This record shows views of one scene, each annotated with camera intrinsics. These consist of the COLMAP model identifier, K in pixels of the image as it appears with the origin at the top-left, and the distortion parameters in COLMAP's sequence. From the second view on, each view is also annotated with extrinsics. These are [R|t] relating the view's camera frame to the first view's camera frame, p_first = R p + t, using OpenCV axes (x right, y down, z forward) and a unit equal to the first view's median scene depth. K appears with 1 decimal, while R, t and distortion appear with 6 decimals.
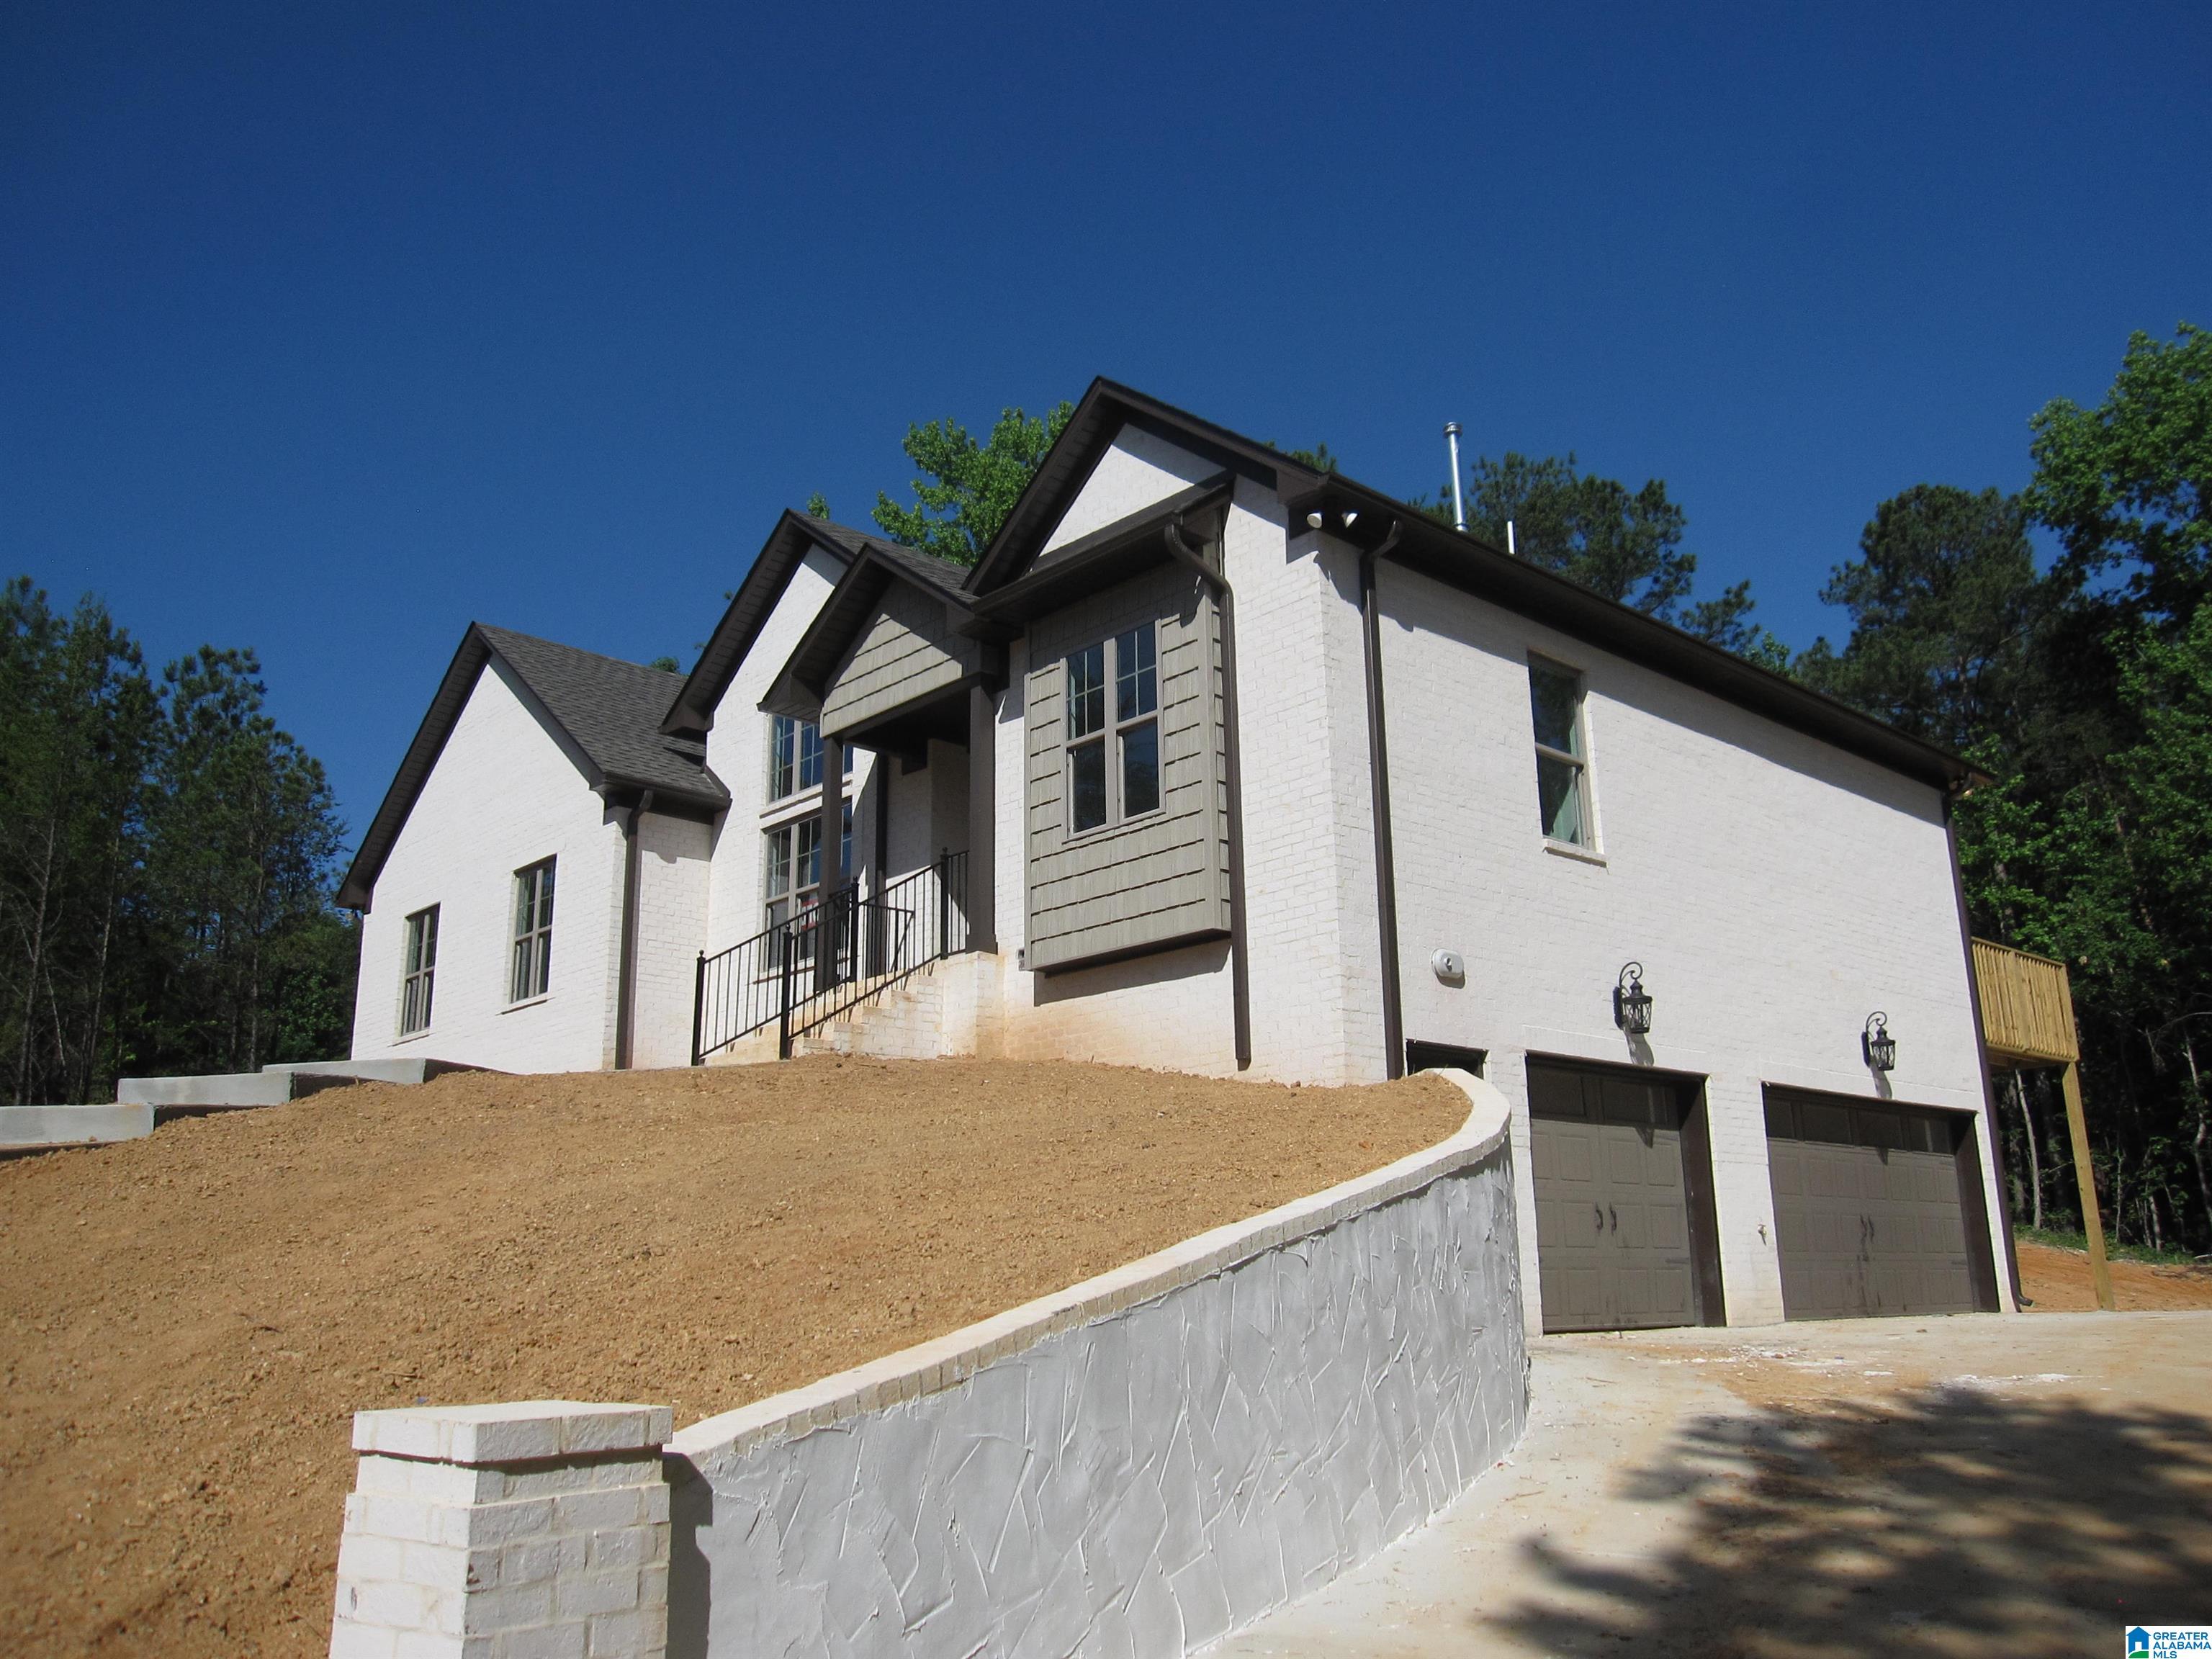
lens RADIAL K [[1814.1, 0, 1107.7], [0, 1814.1, 817.7], [0, 0, 1]] dist [-0.060790, 0.004731]
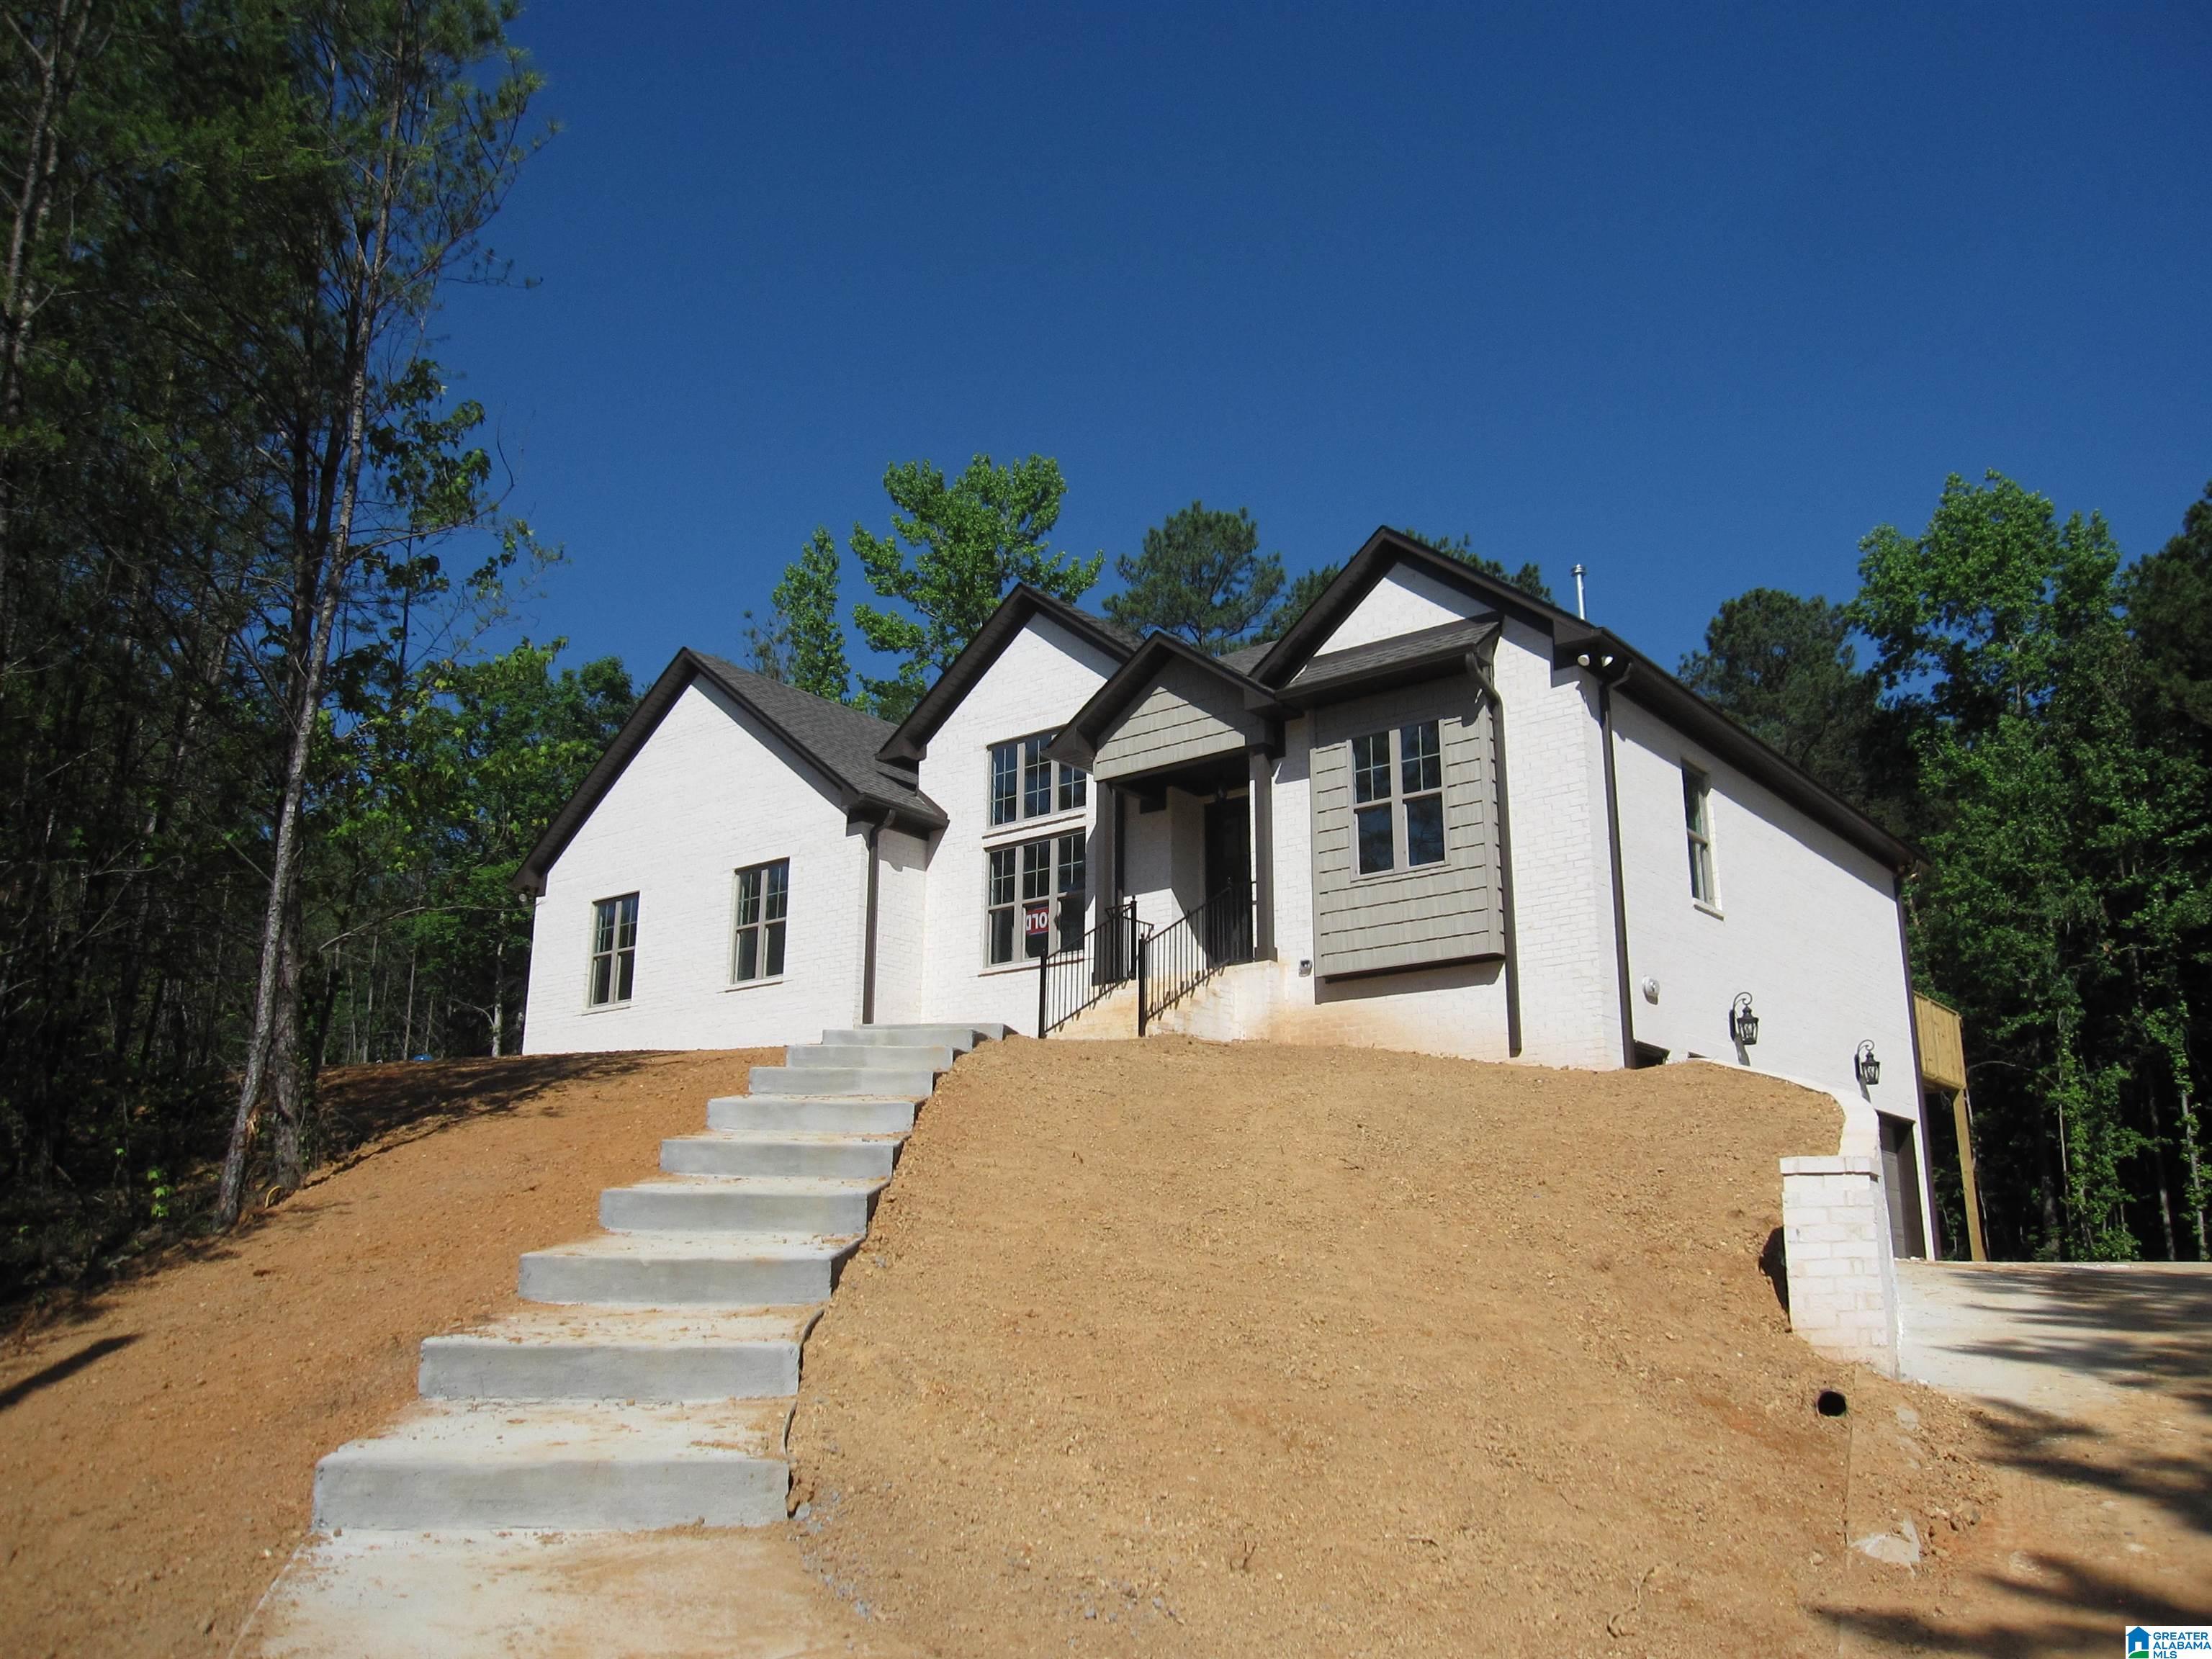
lens RADIAL K [[1827.2, 0, 1127.1], [0, 1827.2, 831.9], [0, 0, 1]] dist [-0.068933, 0.009522]
pose [[0.987114, 0.061240, 0.147839, -0.326483], [-0.061065, 0.998117, -0.005728, -0.003871], [-0.147911, -0.003374, 0.988995, -0.243311]]
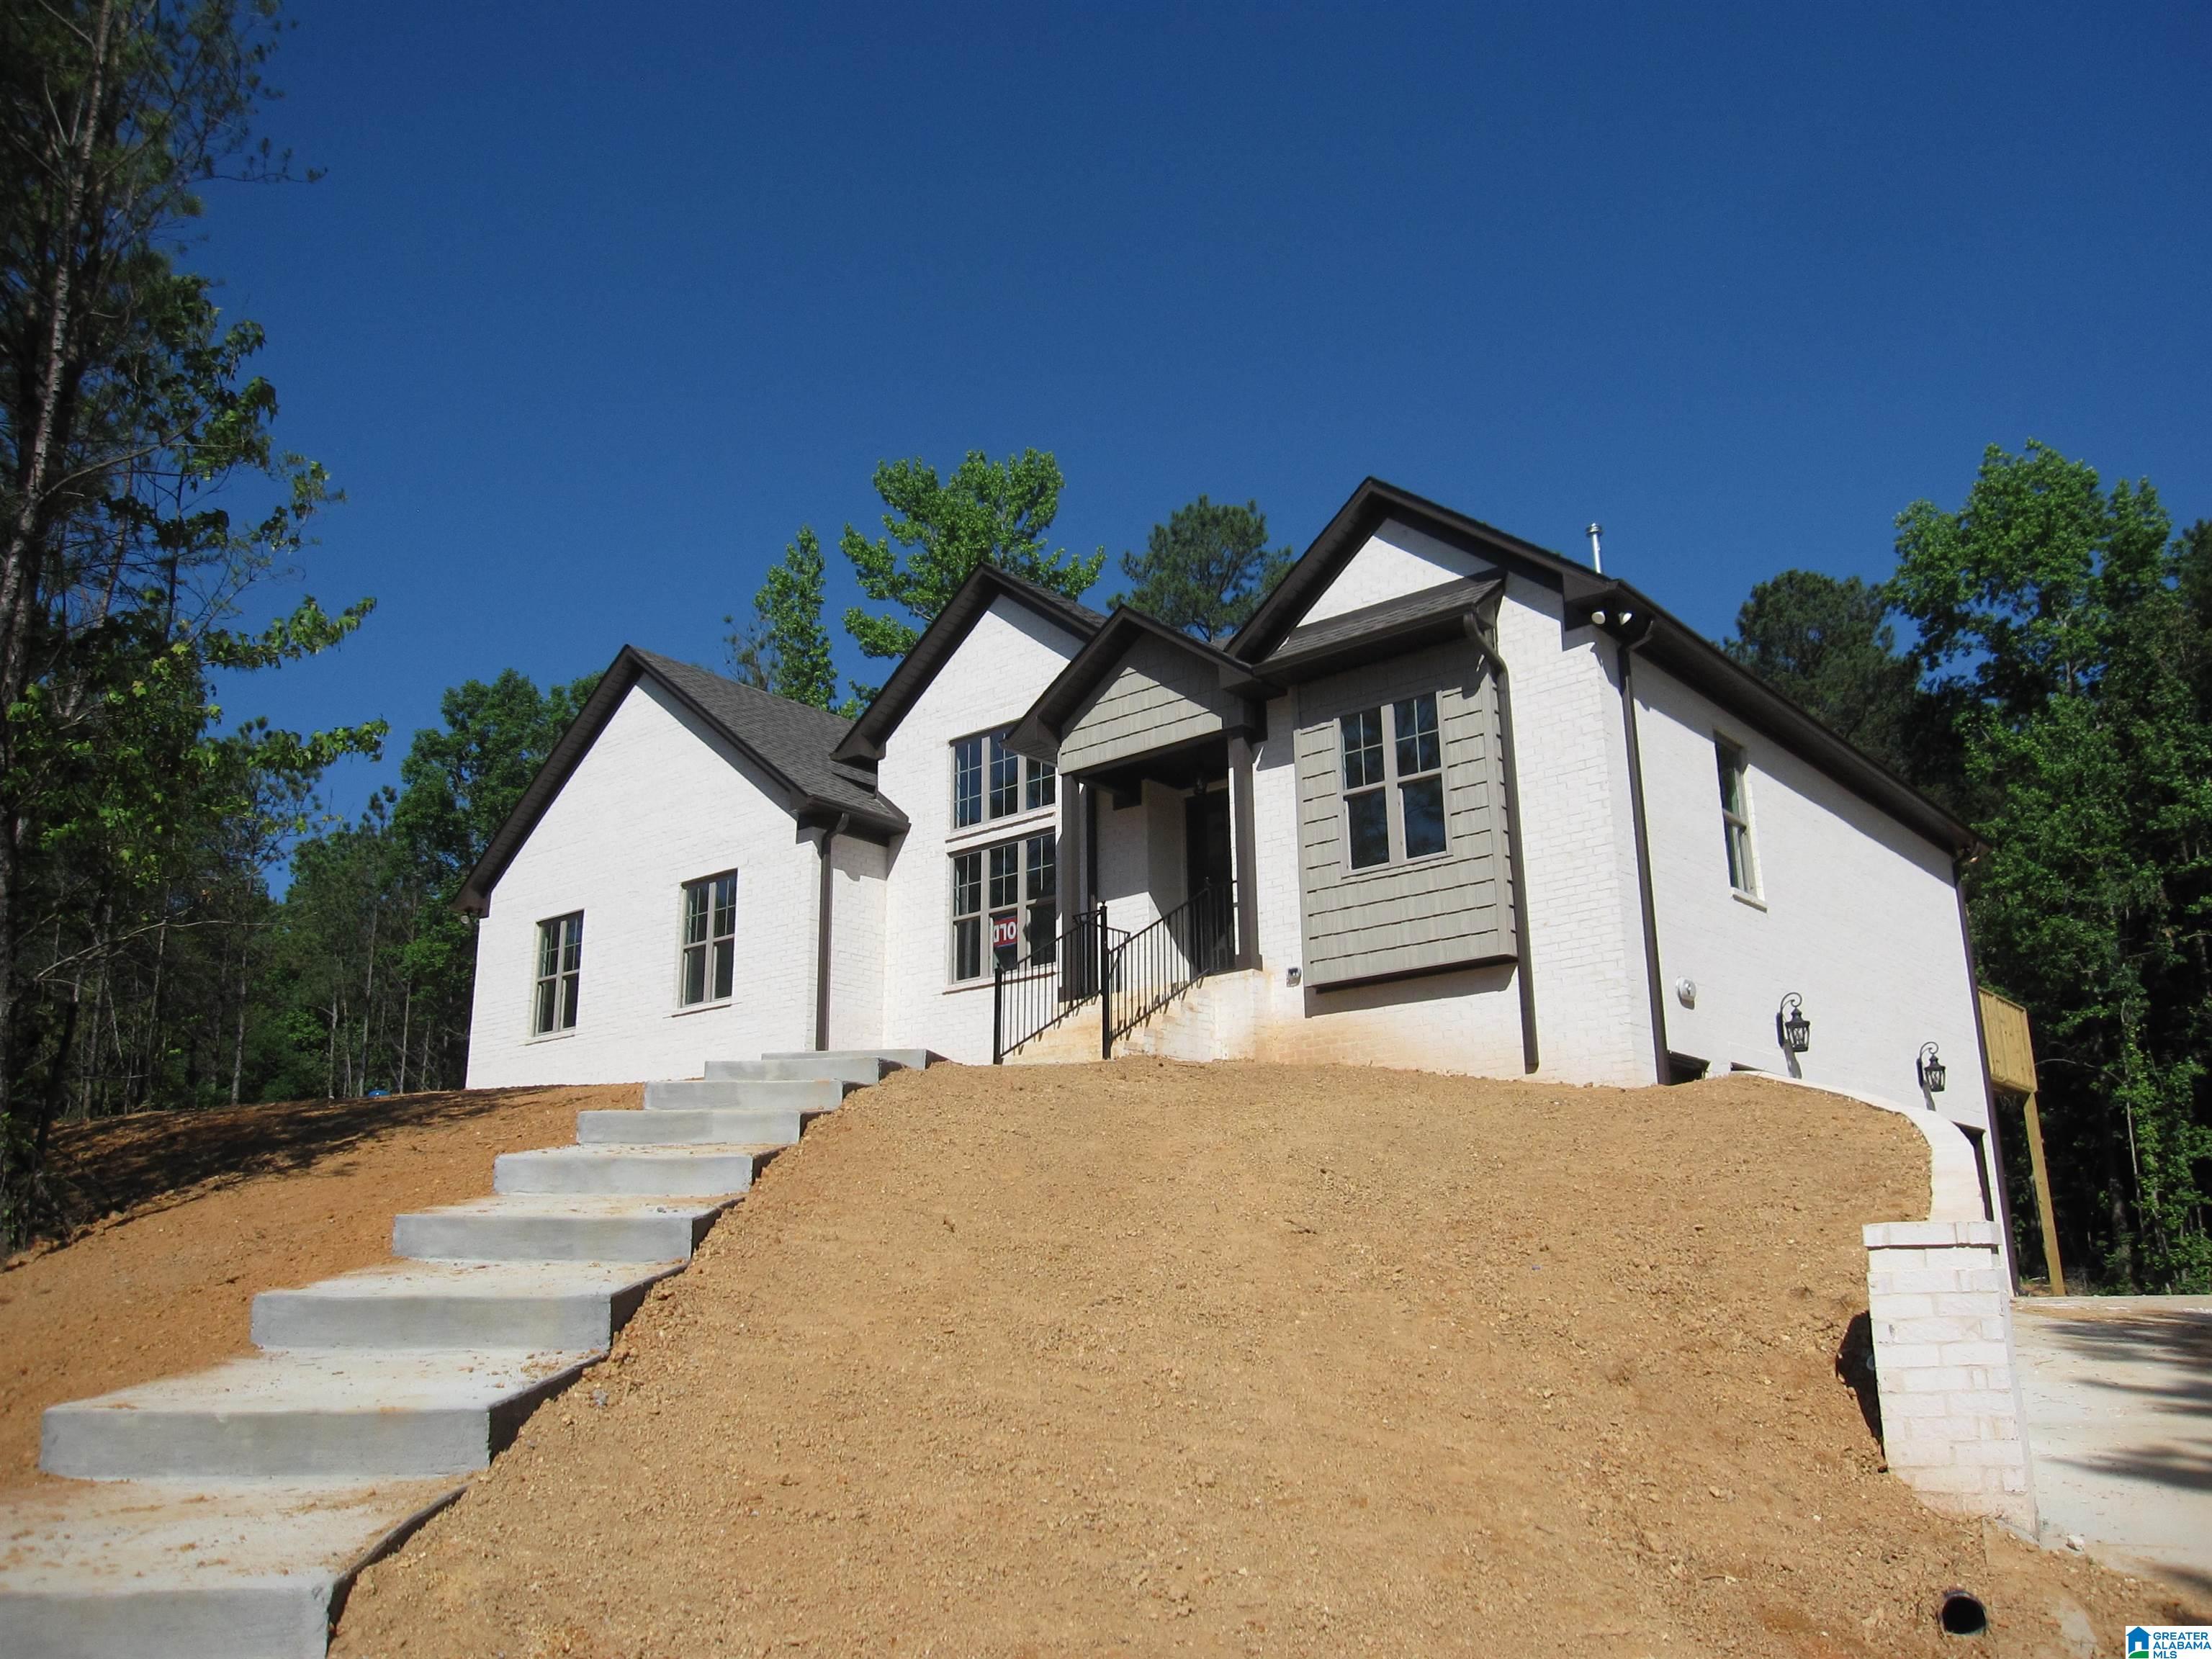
lens RADIAL K [[1827.9, 0, 1120.1], [0, 1827.9, 818.0], [0, 0, 1]] dist [-0.073254, 0.020832]
pose [[0.991339, 0.039279, 0.125318, -0.267504], [-0.037124, 0.999121, -0.019484, 0.003324], [-0.125973, 0.014663, 0.991925, -0.122280]]
